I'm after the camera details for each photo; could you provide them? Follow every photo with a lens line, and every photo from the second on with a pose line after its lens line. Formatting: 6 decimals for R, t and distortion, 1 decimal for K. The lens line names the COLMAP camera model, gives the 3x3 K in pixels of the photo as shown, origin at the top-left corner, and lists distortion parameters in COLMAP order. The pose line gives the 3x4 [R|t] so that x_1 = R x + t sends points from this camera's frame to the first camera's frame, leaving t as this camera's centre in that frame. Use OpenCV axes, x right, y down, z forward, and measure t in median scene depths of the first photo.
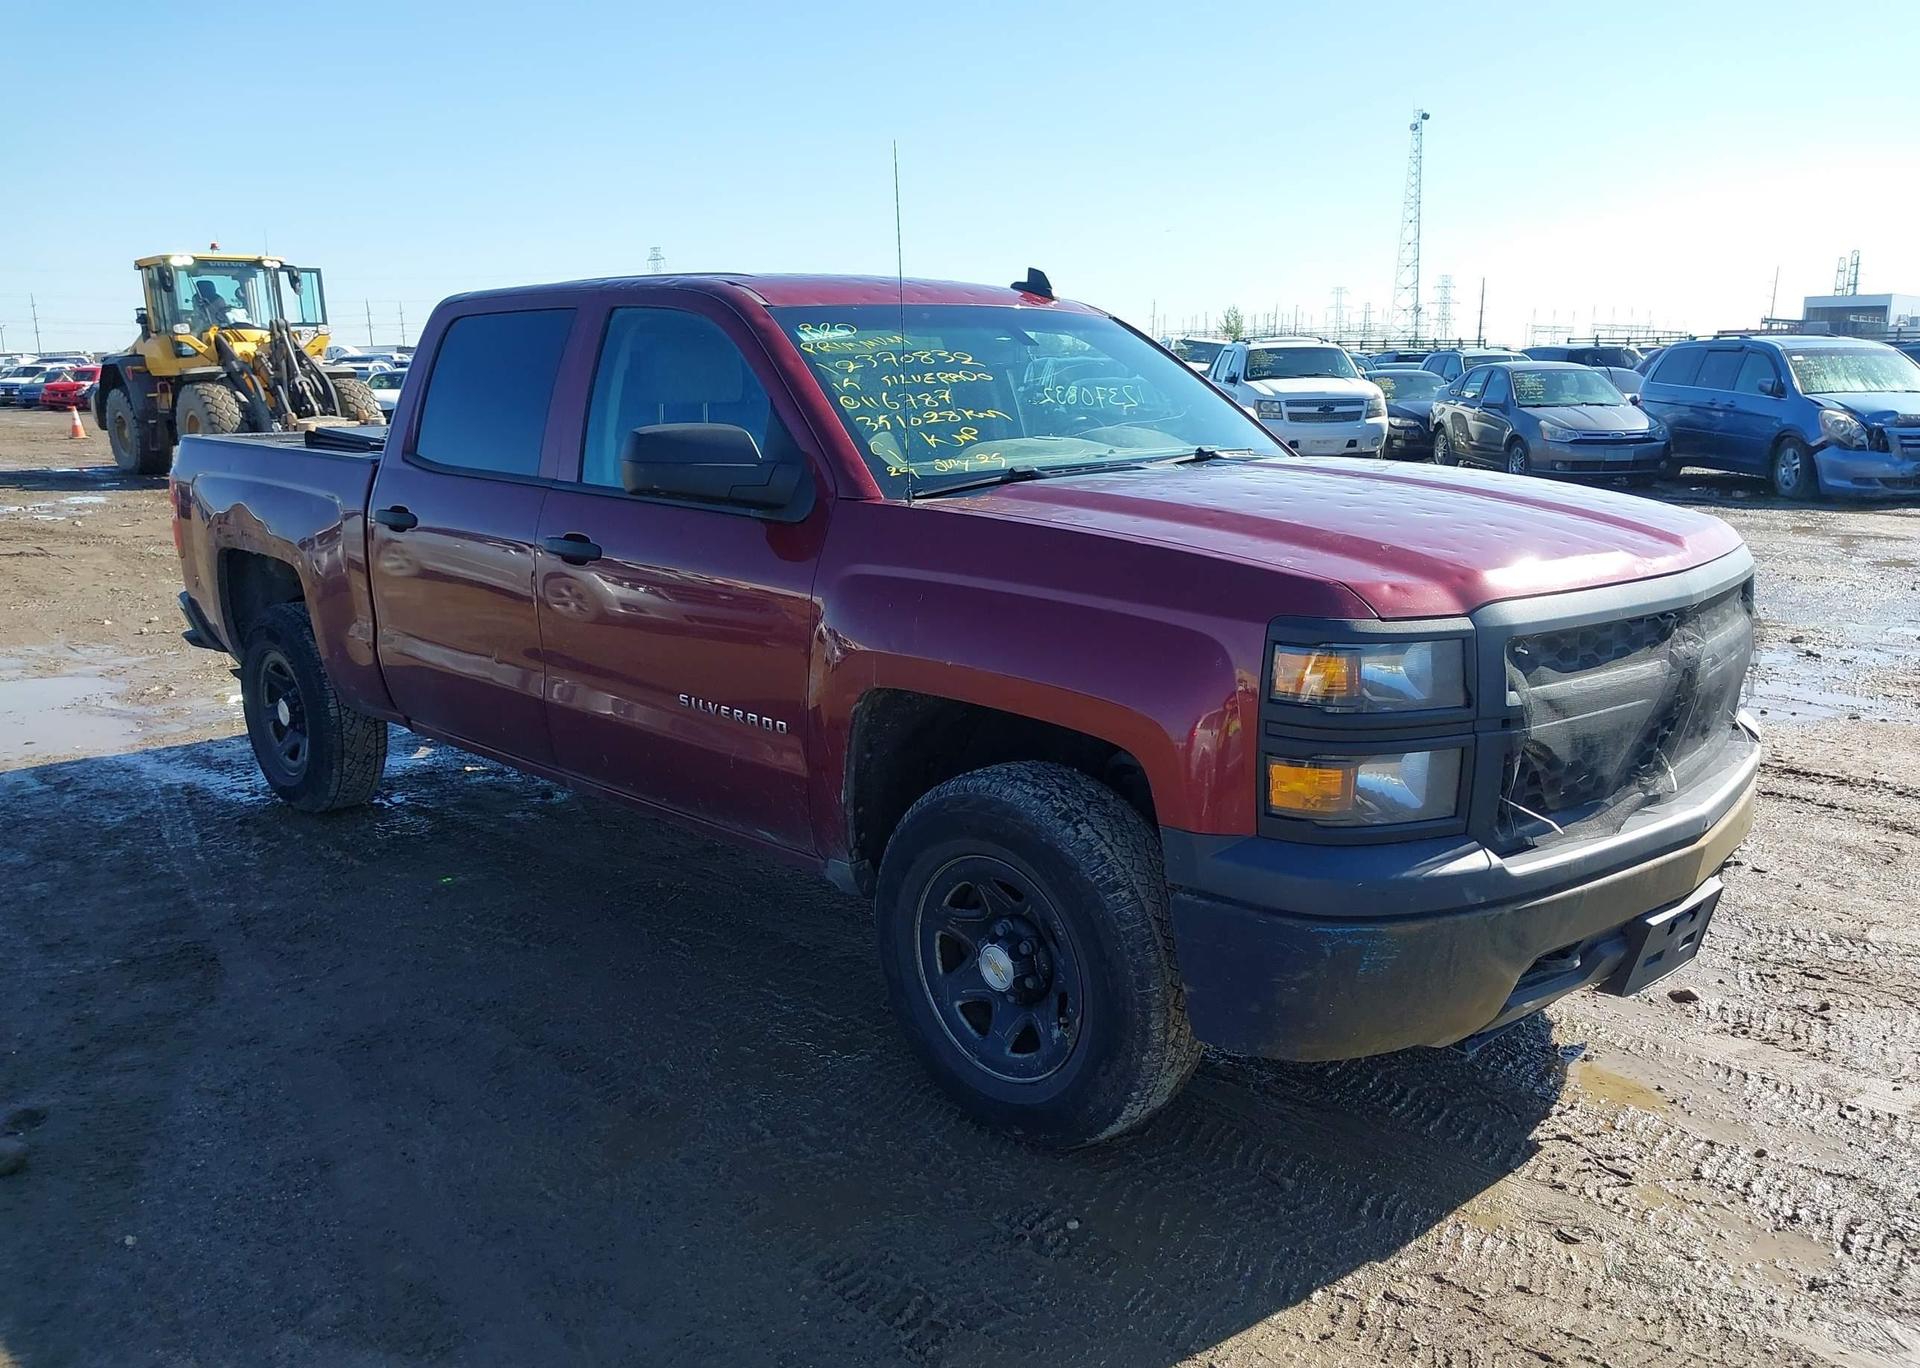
lens RADIAL K [[1507.2, 0, 962.8], [0, 1507.2, 679.4], [0, 0, 1]] dist [0.054461, -0.087938]
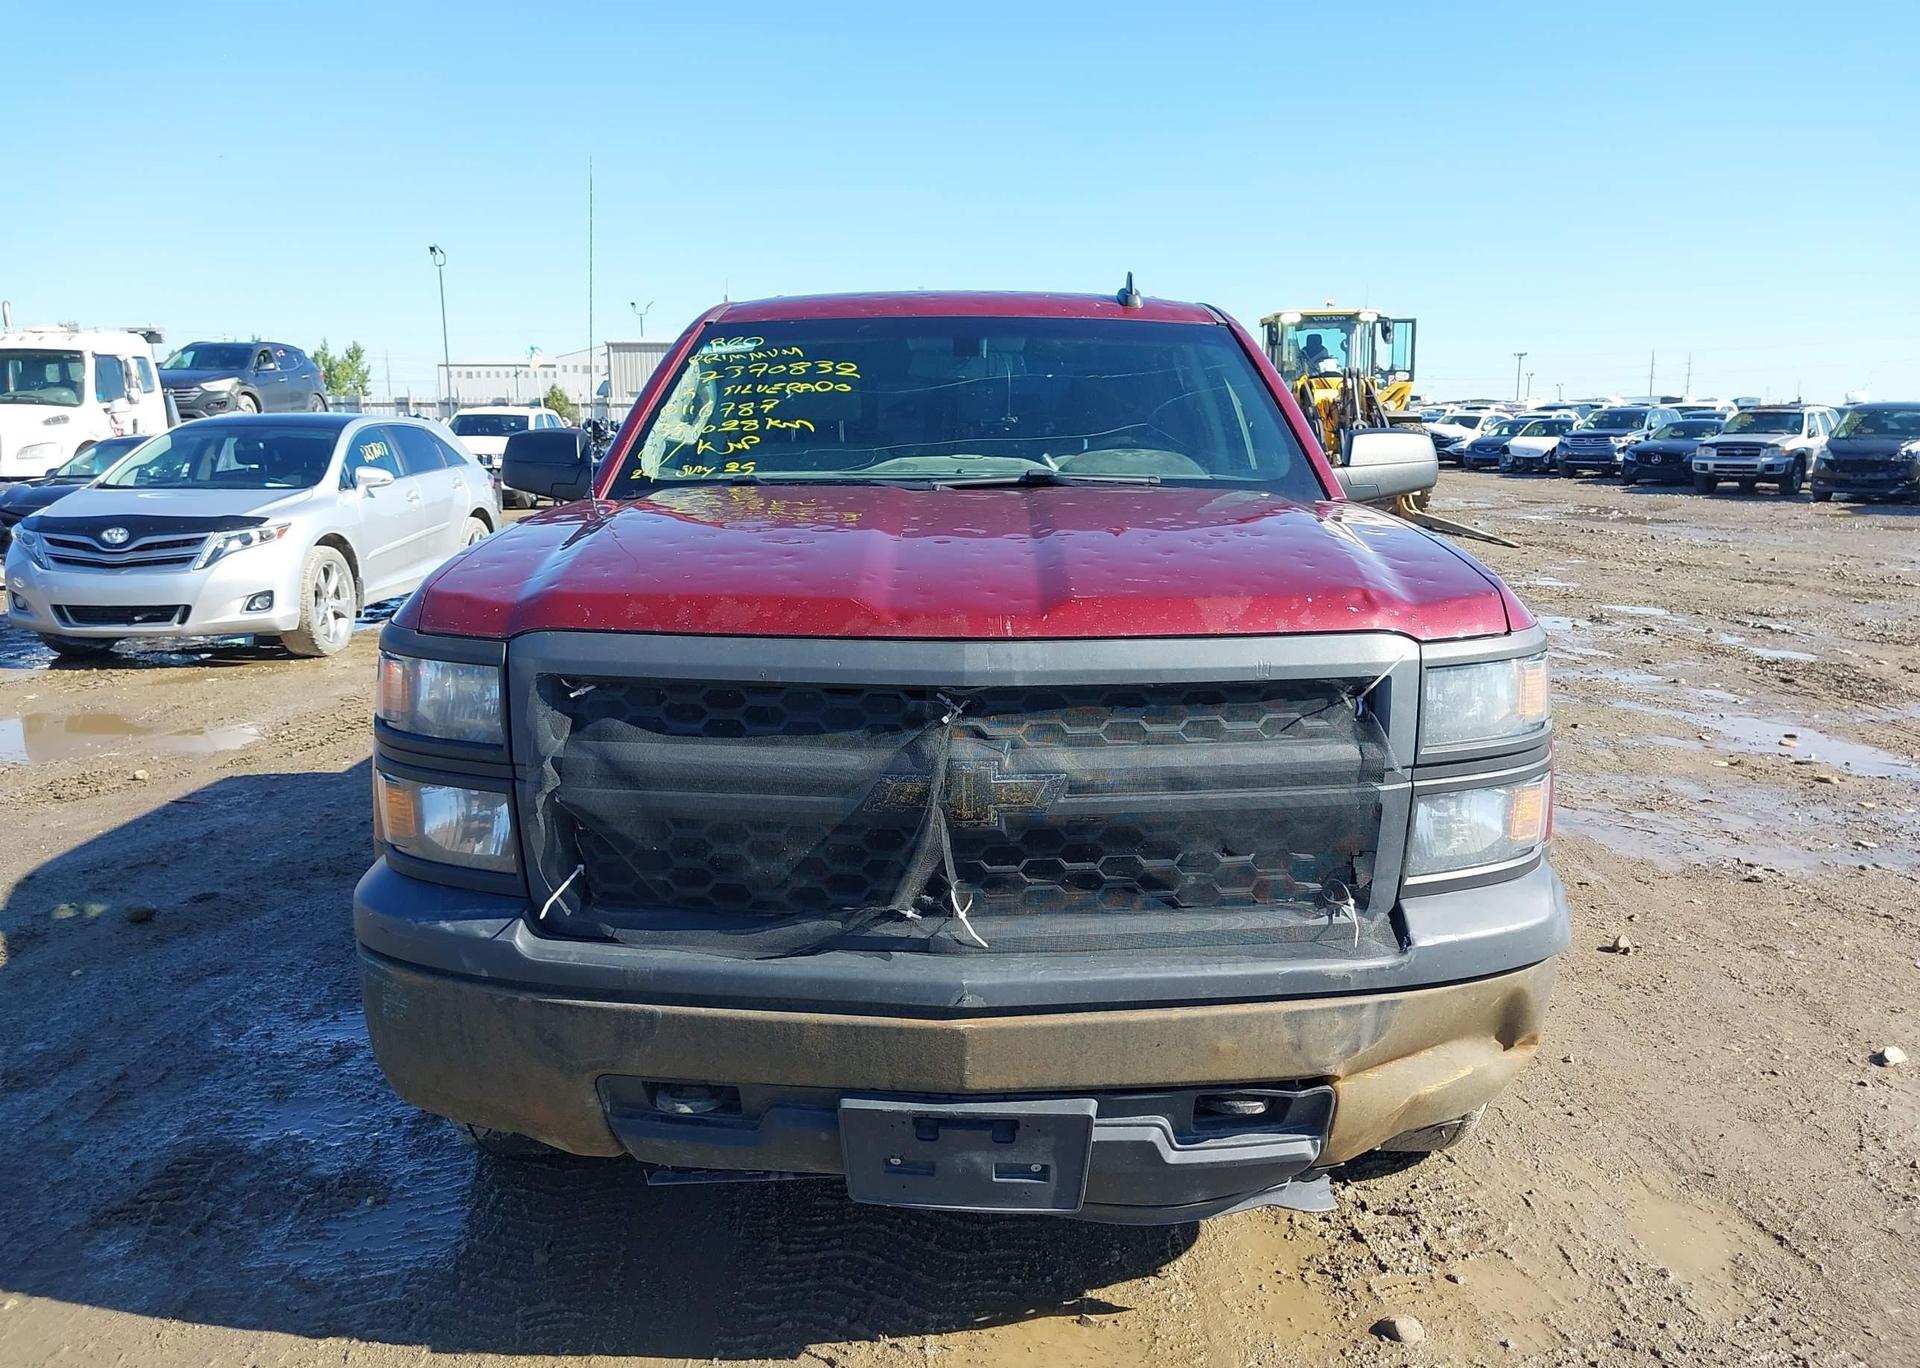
lens RADIAL K [[1507.2, 0, 960.2], [0, 1507.2, 676.3], [0, 0, 1]] dist [0.054461, -0.087938]
pose [[0.703410, 0.122683, -0.700116, 0.123247], [-0.146509, 0.988865, 0.026083, -0.009084], [0.695521, 0.084226, 0.713552, 0.062509]]
